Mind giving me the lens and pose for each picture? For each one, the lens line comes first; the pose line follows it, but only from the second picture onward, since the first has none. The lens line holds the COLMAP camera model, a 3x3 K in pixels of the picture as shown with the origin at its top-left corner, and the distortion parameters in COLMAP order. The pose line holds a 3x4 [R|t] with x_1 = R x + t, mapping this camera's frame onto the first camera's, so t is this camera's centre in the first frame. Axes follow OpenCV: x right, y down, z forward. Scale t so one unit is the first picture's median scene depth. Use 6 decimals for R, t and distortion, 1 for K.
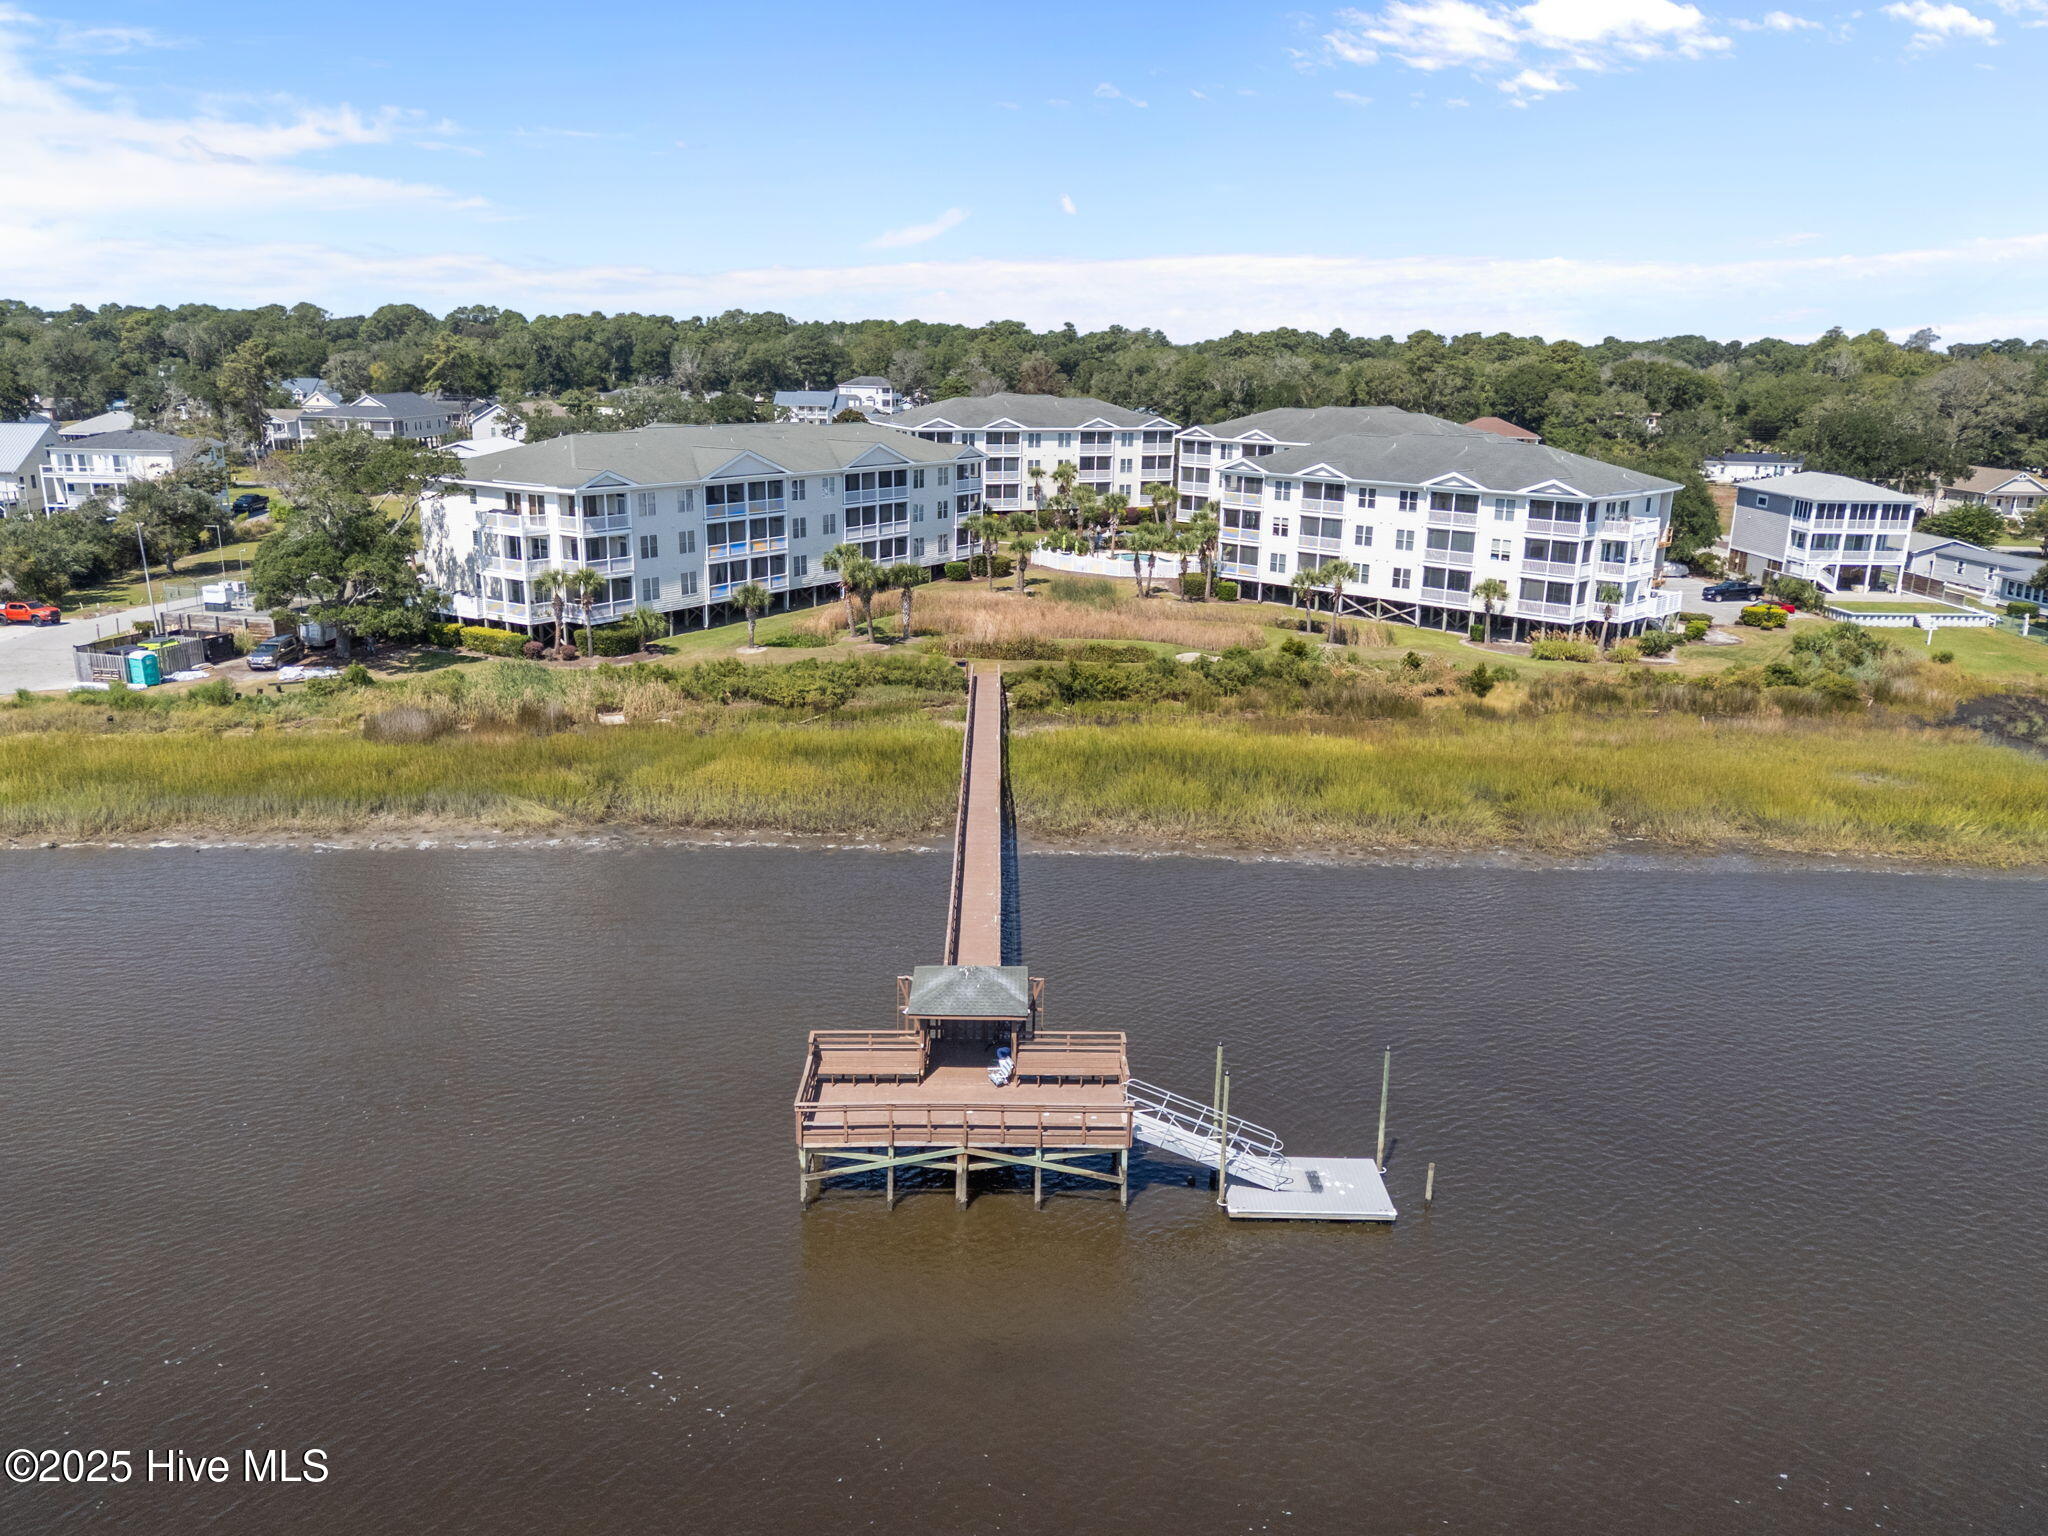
lens RADIAL K [[1434.2, 0, 988.1], [0, 1434.2, 782.2], [0, 0, 1]] dist [0.026634, -0.002364]
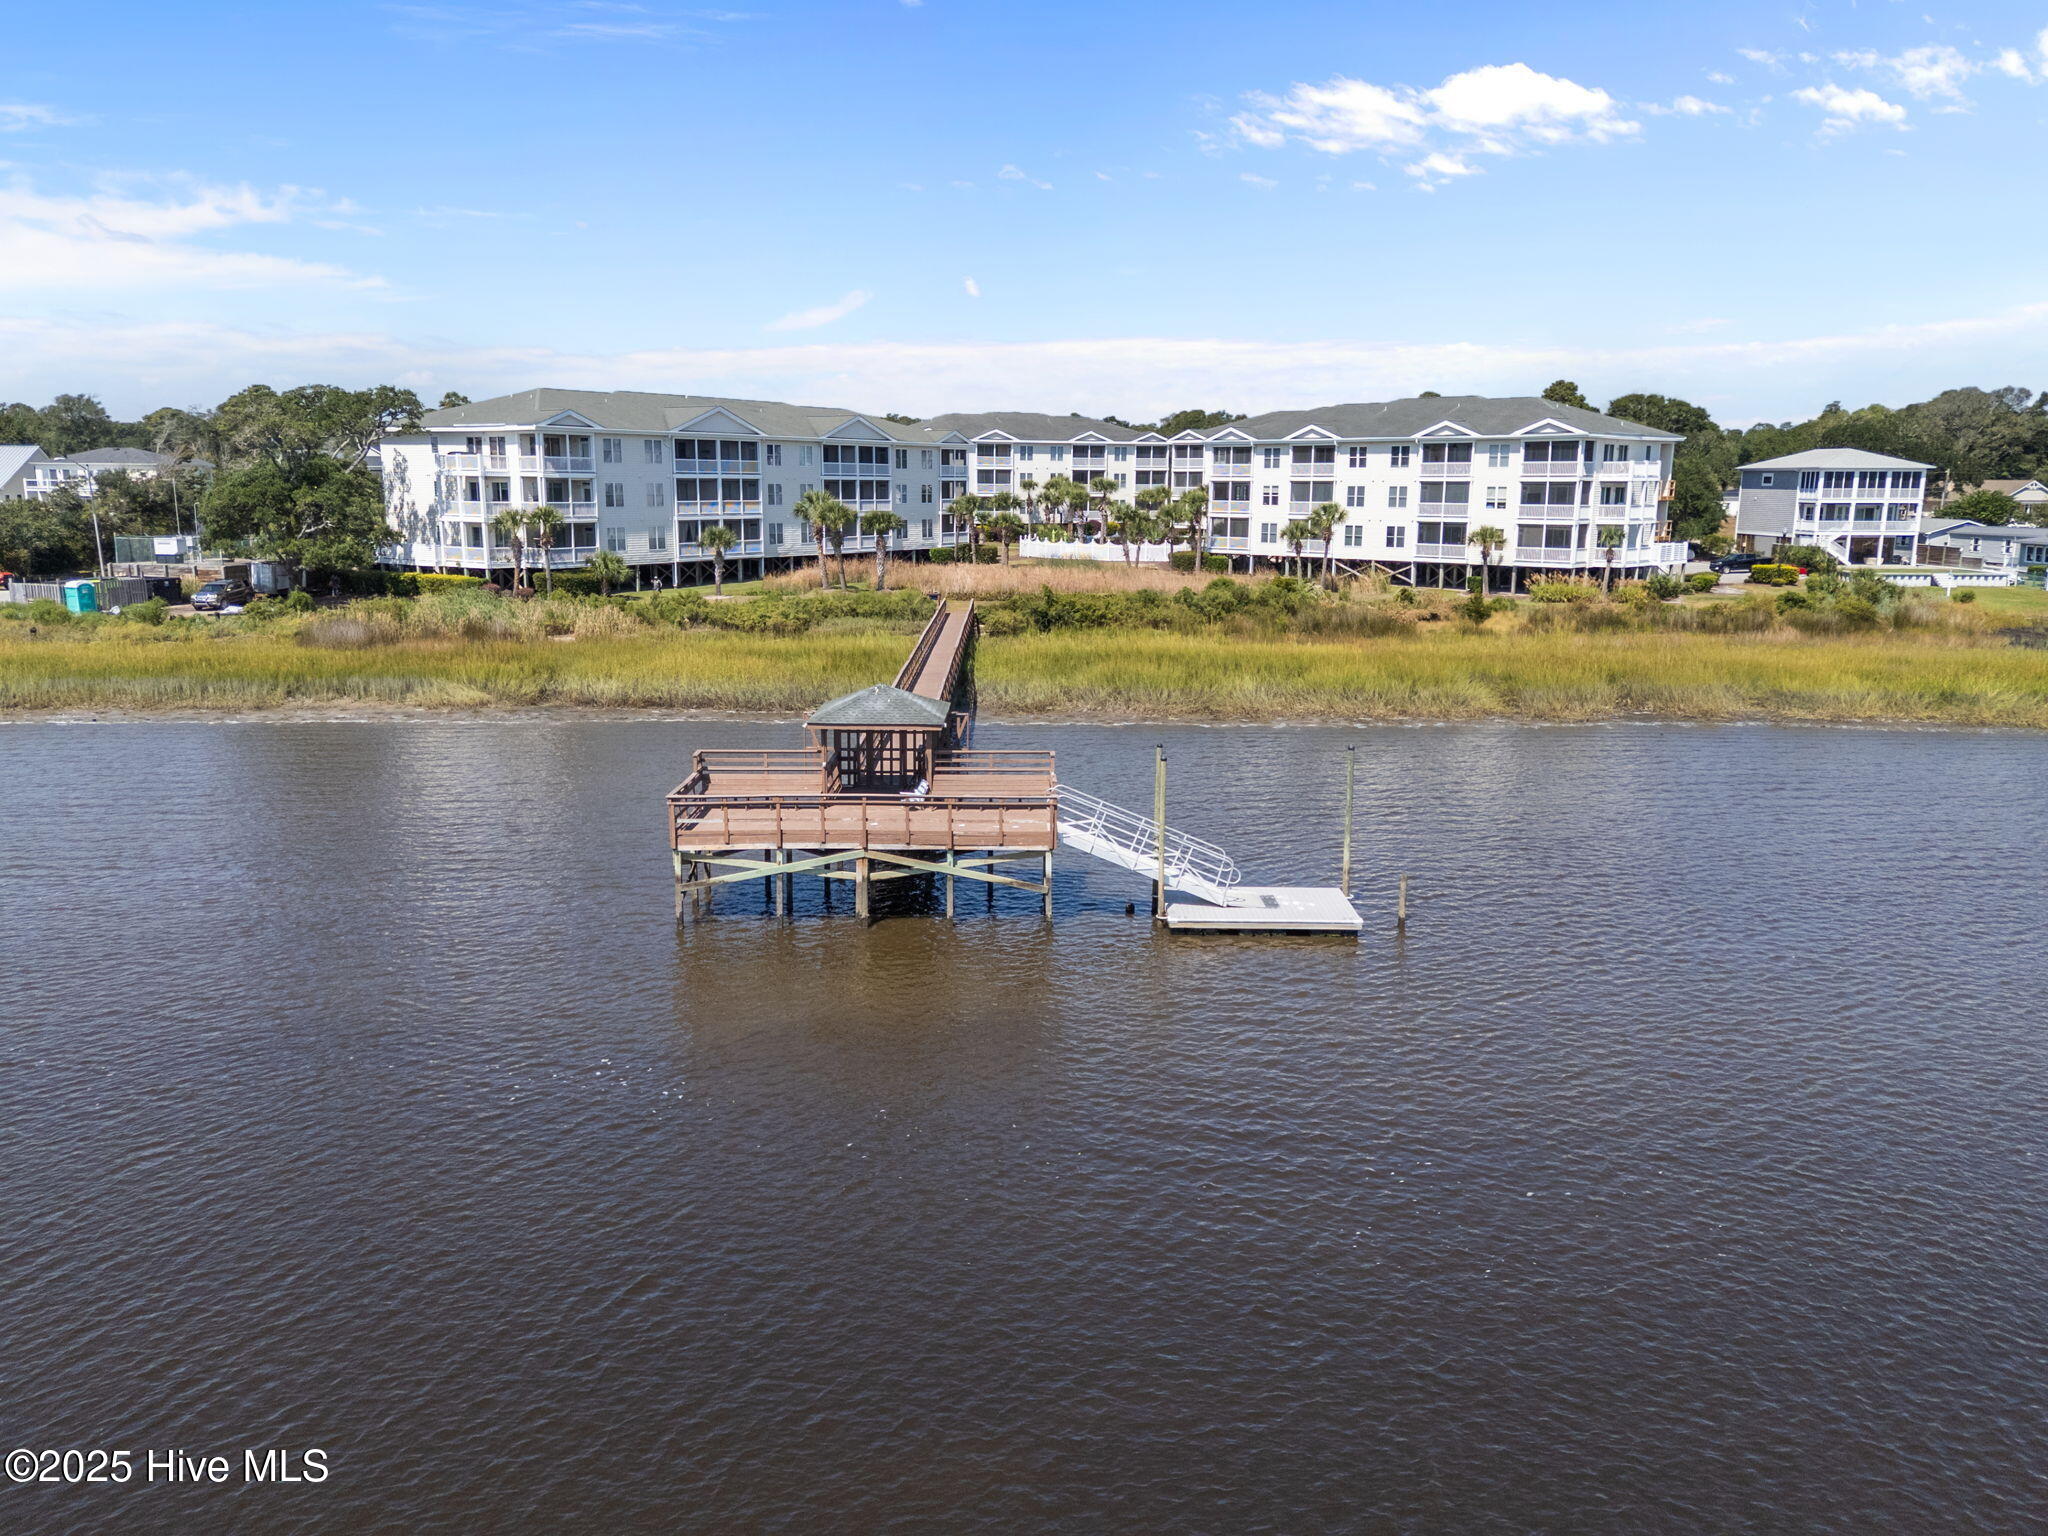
lens RADIAL K [[1434.2, 0, 989.2], [0, 1434.2, 780.6], [0, 0, 1]] dist [0.026634, -0.002364]
pose [[0.999922, -0.006746, -0.010472, 0.025273], [0.005923, 0.997034, -0.076732, 0.102369], [0.010959, 0.076664, 0.996997, 0.048947]]
